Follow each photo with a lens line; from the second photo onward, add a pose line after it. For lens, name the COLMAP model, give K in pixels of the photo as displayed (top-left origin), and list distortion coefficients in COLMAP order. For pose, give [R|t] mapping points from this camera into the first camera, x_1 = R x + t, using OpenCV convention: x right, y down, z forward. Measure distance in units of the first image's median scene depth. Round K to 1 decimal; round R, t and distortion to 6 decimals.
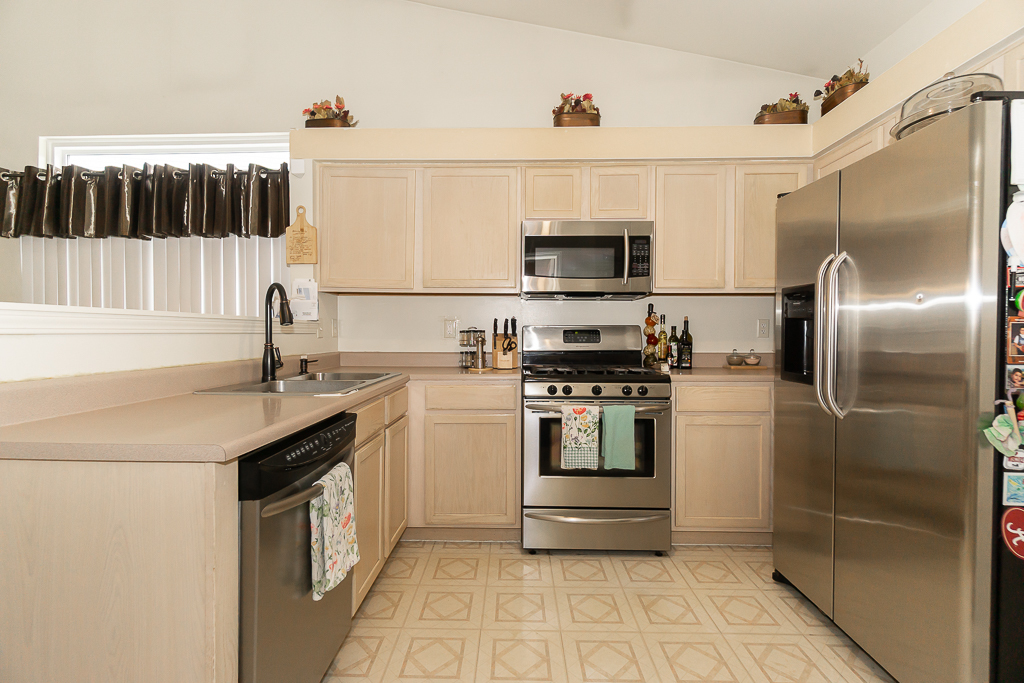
lens RADIAL K [[450.5, 0, 523.7], [0, 450.5, 343.6], [0, 0, 1]] dist [-0.000579, -0.001088]
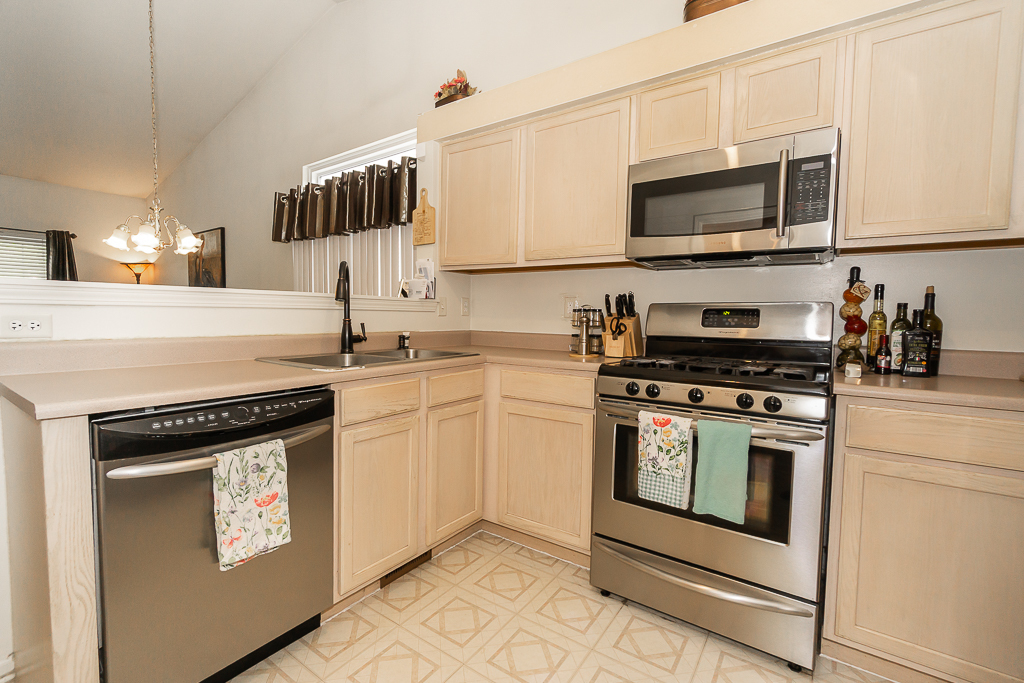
lens RADIAL K [[450.5, 0, 523.7], [0, 450.5, 345.0], [0, 0, 1]] dist [-0.000579, -0.001088]
pose [[0.827537, 0.045398, -0.559573, 0.292255], [-0.022591, 0.998611, 0.047607, 0.000063], [0.560956, -0.026755, 0.827413, 0.260025]]
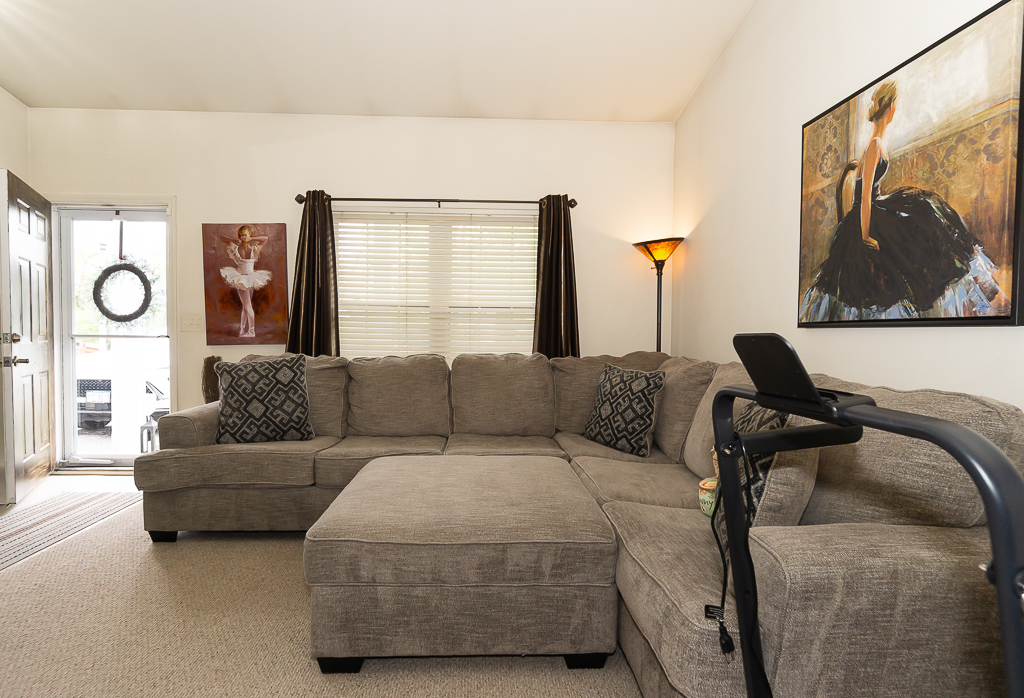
lens RADIAL K [[498.5, 0, 492.4], [0, 498.5, 350.3], [0, 0, 1]] dist [-0.005766, 0.000646]
pose [[0.058596, 0.031446, -0.997786, -1.178602], [-0.030982, 0.999080, 0.029667, -0.000816], [0.997801, 0.029175, 0.059516, 0.525181]]
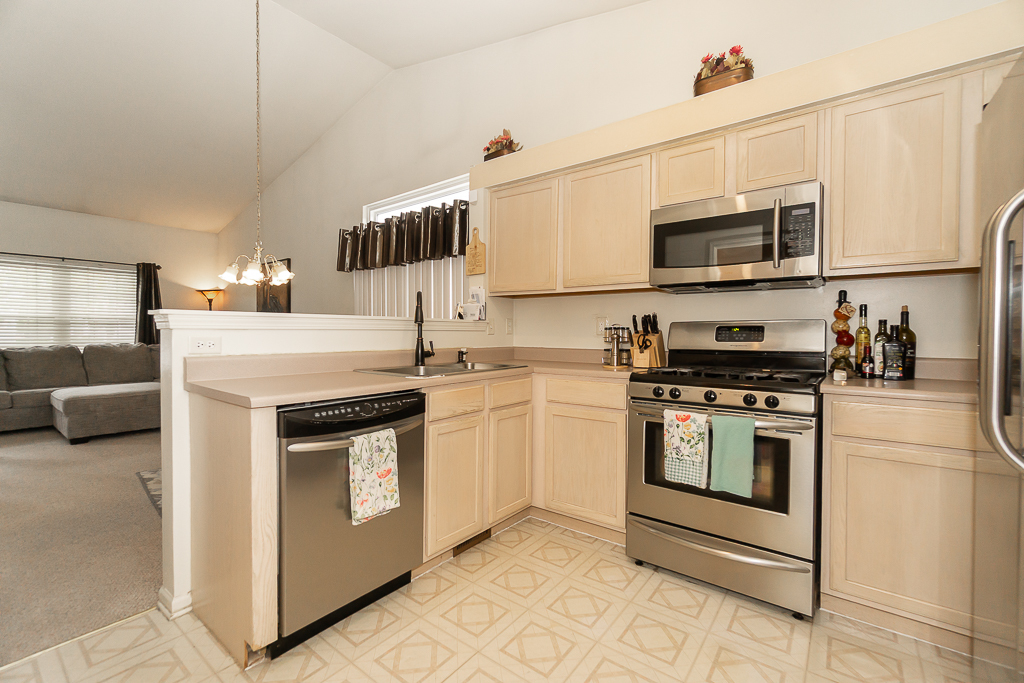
lens RADIAL K [[450.5, 0, 521.5], [0, 450.5, 339.7], [0, 0, 1]] dist [-0.000579, -0.001088]
pose [[0.799780, 0.009356, -0.600220, 0.348352], [-0.012669, 0.999919, -0.001295, 0.001817], [0.600159, 0.008640, 0.799834, 0.091671]]
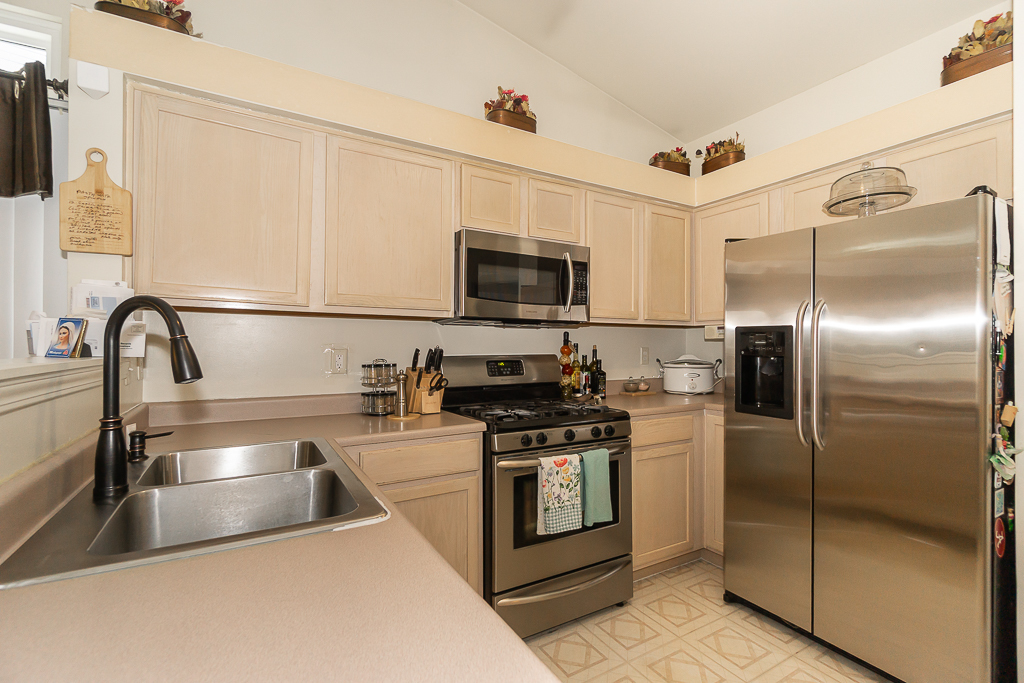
lens RADIAL K [[450.5, 0, 520.9], [0, 450.5, 342.5], [0, 0, 1]] dist [-0.000579, -0.001088]
pose [[0.859760, 0.005182, 0.510673, -0.327260], [0.008071, 0.999686, -0.023734, -0.050264], [-0.510635, 0.024527, 0.859448, 0.265444]]
